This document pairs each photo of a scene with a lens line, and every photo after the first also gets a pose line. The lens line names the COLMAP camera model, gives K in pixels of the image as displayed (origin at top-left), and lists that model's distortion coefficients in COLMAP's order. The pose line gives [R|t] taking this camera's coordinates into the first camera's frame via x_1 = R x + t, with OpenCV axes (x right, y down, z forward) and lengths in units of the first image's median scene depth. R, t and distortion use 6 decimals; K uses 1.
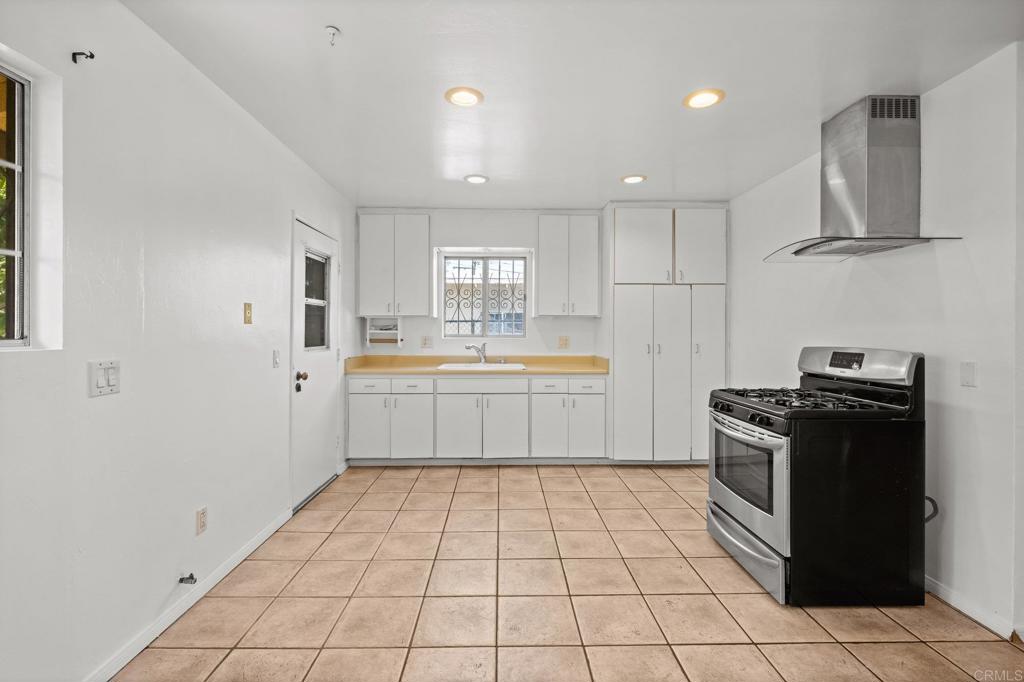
lens RADIAL K [[451.4, 0, 510.6], [0, 451.4, 333.7], [0, 0, 1]] dist [-0.001651, -0.000333]
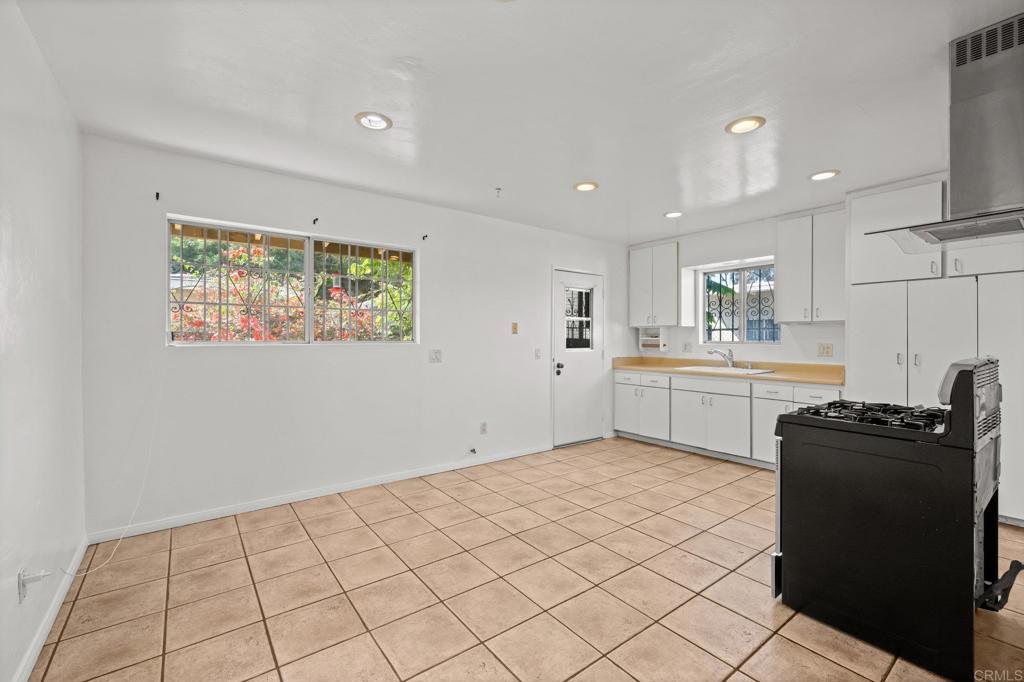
lens RADIAL K [[424.4, 0, 508.3], [0, 424.4, 340.4], [0, 0, 1]] dist [0.001589, 0.000403]
pose [[0.590394, 0.003773, -0.807106, 0.532237], [-0.005009, 0.999987, 0.001010, 0.001764], [0.807100, 0.003446, 0.590405, -0.042778]]
